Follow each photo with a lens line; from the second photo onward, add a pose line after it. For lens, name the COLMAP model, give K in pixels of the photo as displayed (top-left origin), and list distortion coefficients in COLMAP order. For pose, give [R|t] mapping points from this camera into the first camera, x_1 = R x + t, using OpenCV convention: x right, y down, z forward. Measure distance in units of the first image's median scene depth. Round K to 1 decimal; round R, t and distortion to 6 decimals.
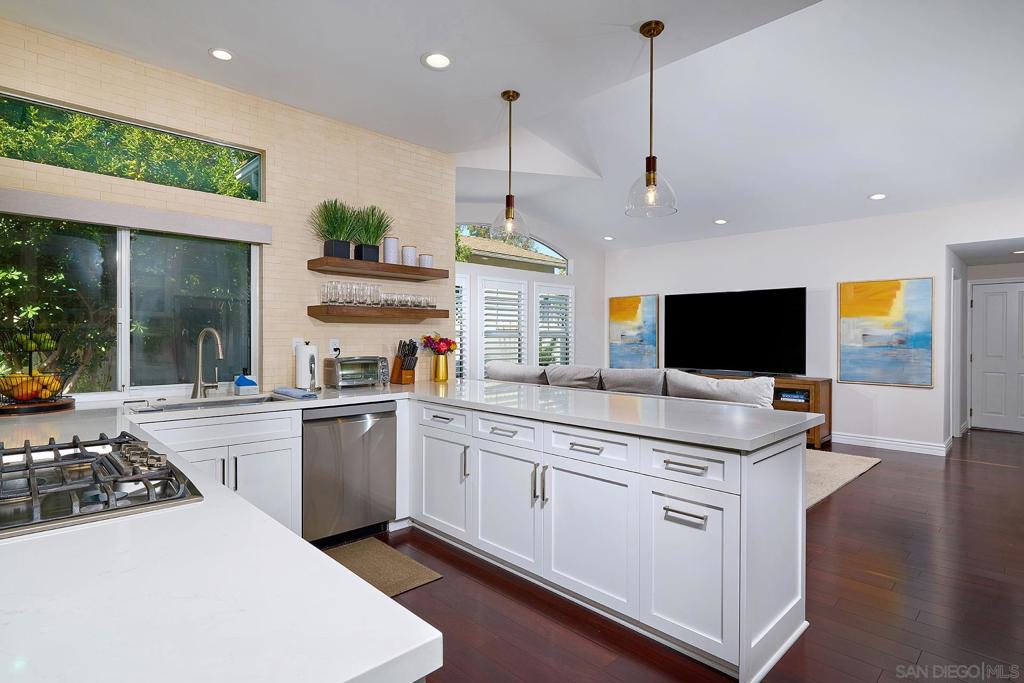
lens RADIAL K [[524.6, 0, 513.1], [0, 524.6, 337.3], [0, 0, 1]] dist [0.006447, 0.001124]
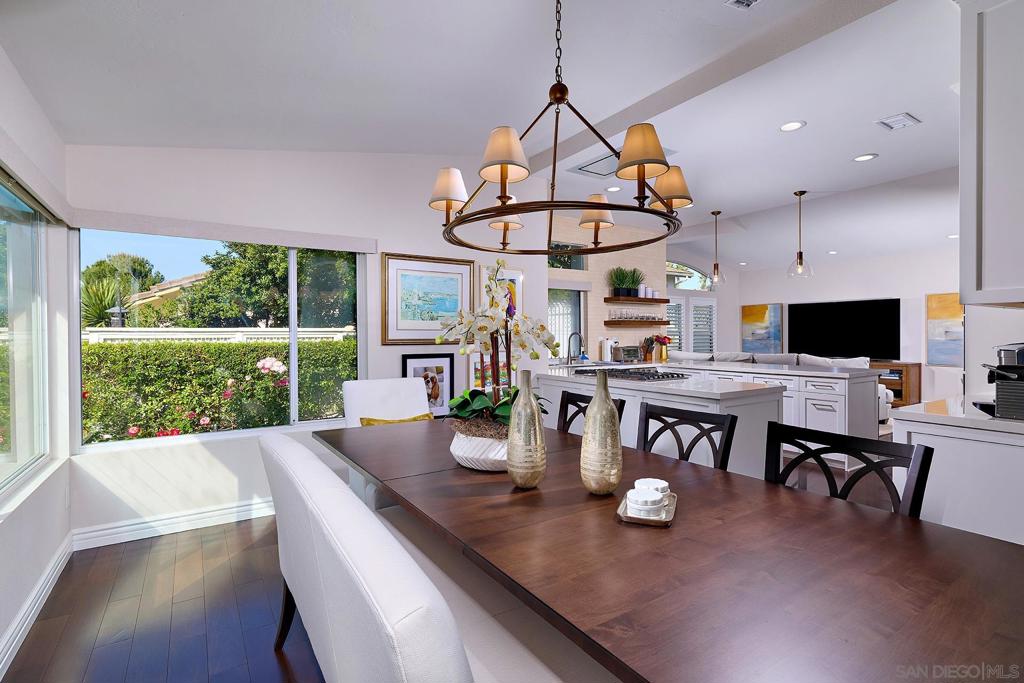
lens RADIAL K [[494.6, 0, 514.6], [0, 494.6, 343.2], [0, 0, 1]] dist [0.013042, -0.000477]
pose [[0.982222, -0.006276, -0.187617, -0.222709], [0.008963, 0.999869, 0.013479, -0.001595], [0.187508, -0.014921, 0.982150, -0.540390]]
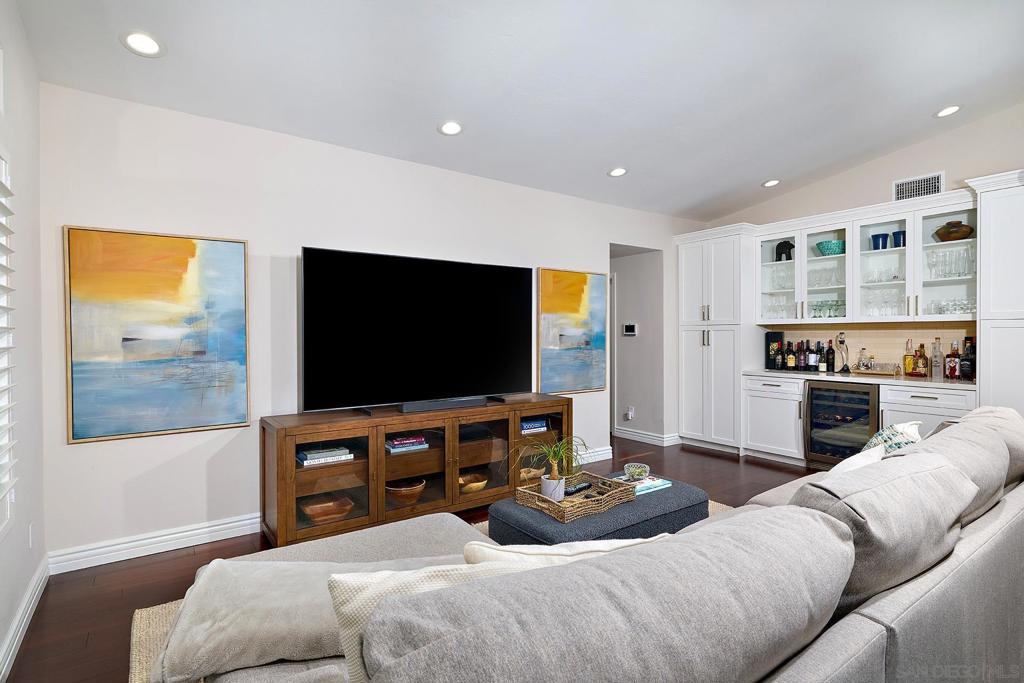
lens RADIAL K [[524.6, 0, 516.6], [0, 524.6, 338.7], [0, 0, 1]] dist [0.006447, 0.001124]
pose [[0.133209, -0.015823, 0.990962, -0.157484], [0.004482, 0.999872, 0.015362, -0.012039], [-0.991078, 0.002395, 0.133263, 0.970285]]
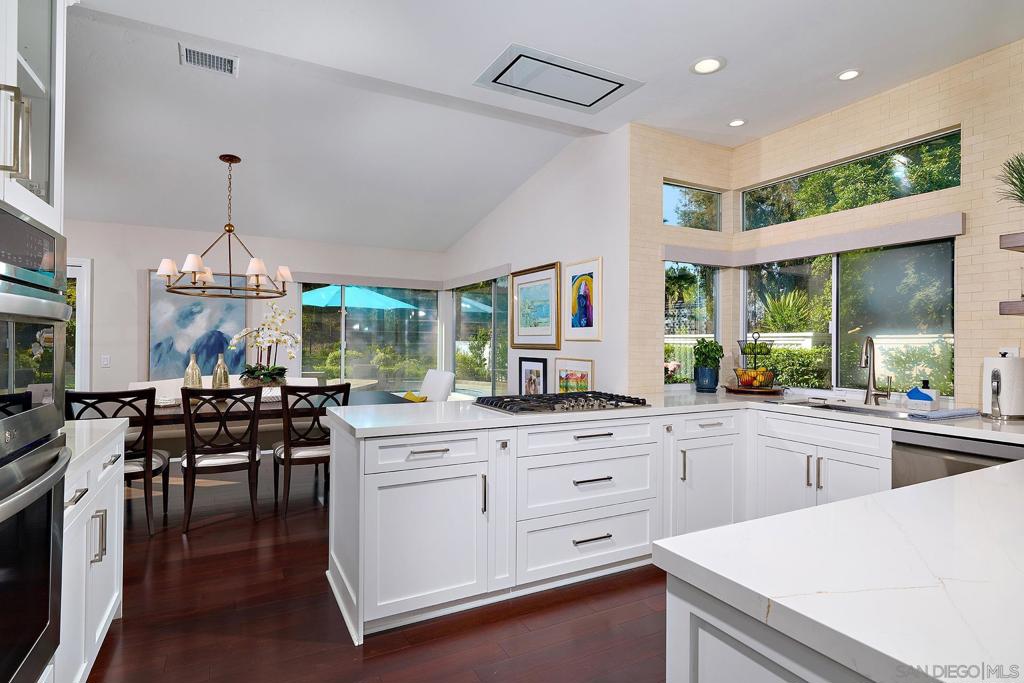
lens RADIAL K [[524.6, 0, 512.8], [0, 524.6, 337.2], [0, 0, 1]] dist [0.006447, 0.001124]
pose [[-0.269593, -0.012784, -0.962889, 0.312766], [-0.006807, 0.999912, -0.011369, -0.000264], [0.962950, 0.003490, -0.269657, 0.321298]]
